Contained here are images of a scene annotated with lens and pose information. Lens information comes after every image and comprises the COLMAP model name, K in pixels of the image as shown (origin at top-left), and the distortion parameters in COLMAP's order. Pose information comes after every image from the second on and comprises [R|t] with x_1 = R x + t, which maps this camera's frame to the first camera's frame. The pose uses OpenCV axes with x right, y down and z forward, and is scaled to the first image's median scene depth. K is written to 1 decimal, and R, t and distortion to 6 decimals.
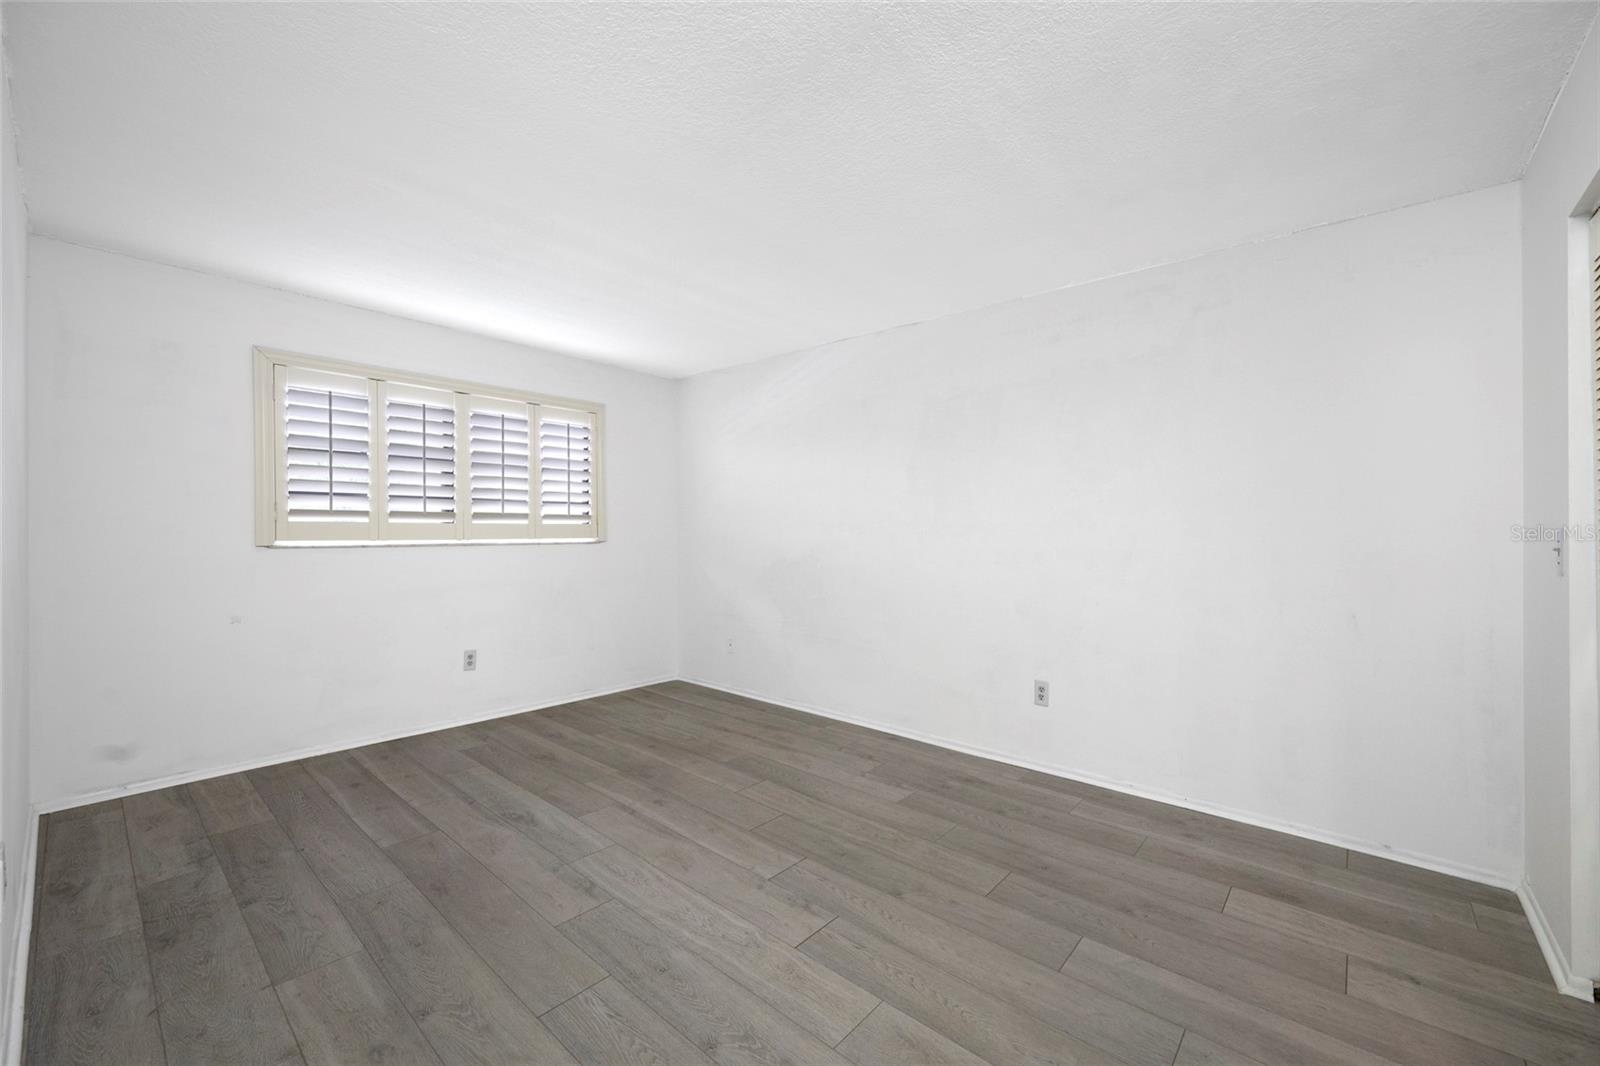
lens RADIAL K [[630.6, 0, 791.8], [0, 630.6, 534.7], [0, 0, 1]] dist [-0.001654, 0.000153]
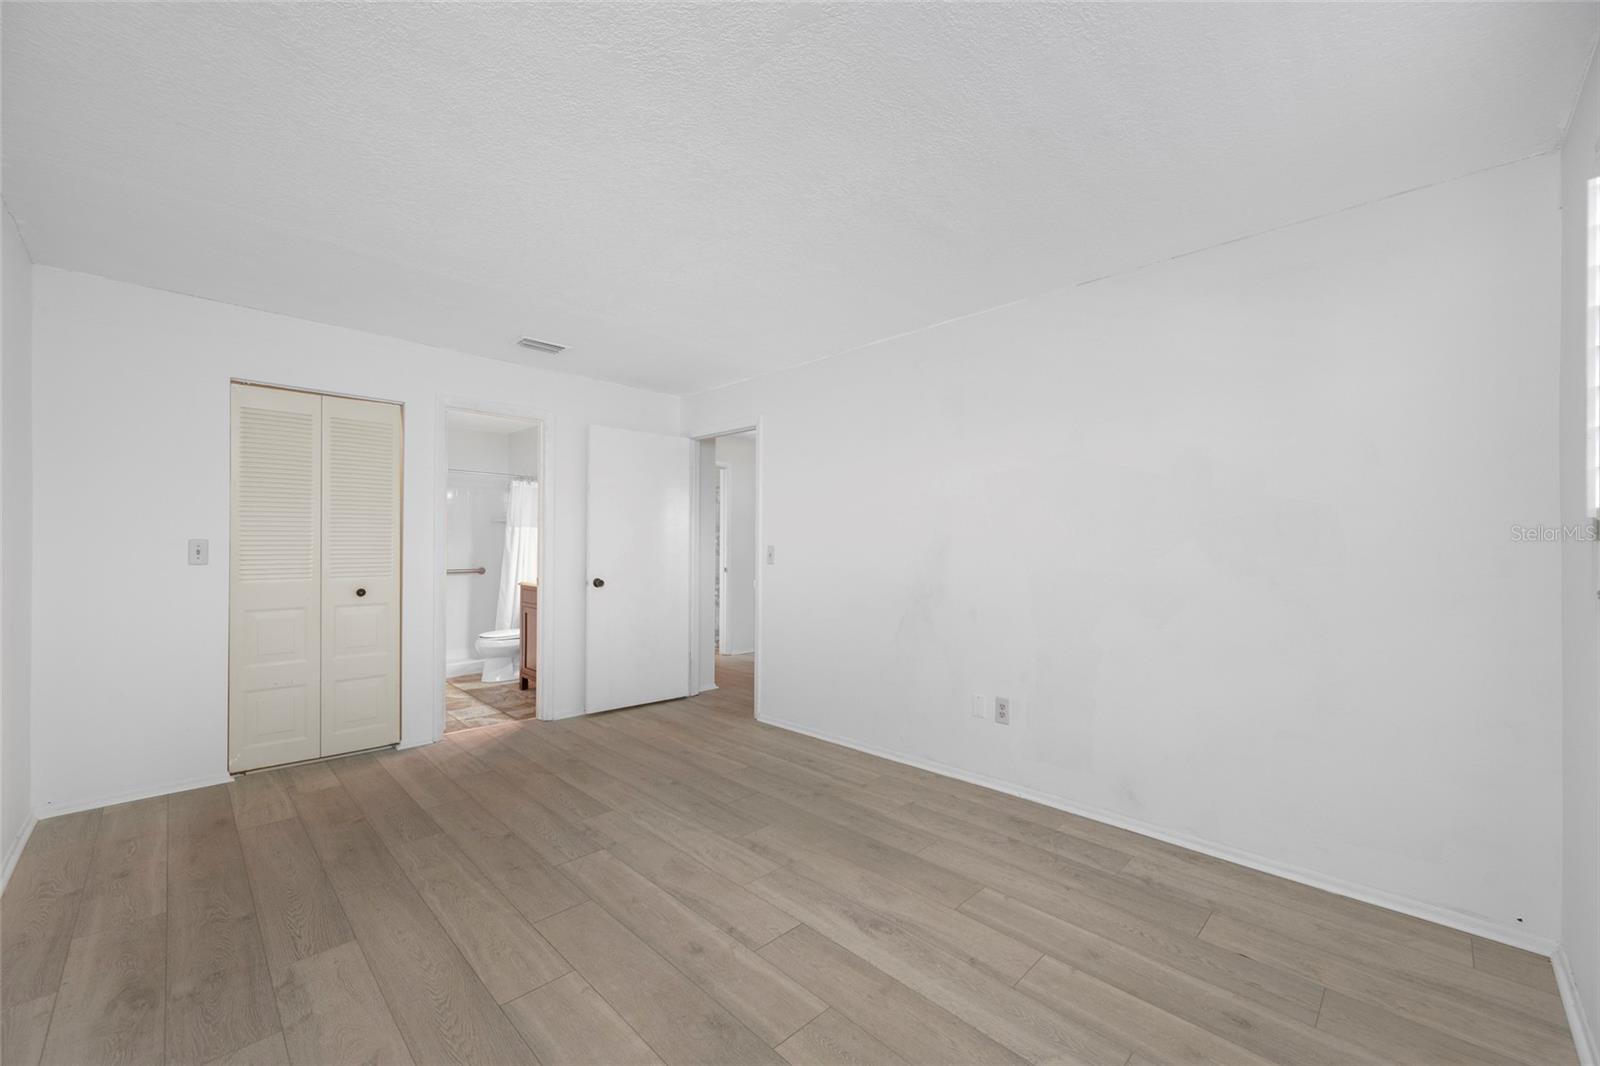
lens RADIAL K [[630.6, 0, 795.0], [0, 630.6, 538.1], [0, 0, 1]] dist [-0.001654, 0.000153]
pose [[-0.997973, -0.012338, 0.062431, -0.408534], [-0.012464, 0.999921, -0.001630, -0.022504], [-0.062406, -0.002404, -0.998048, 1.925600]]
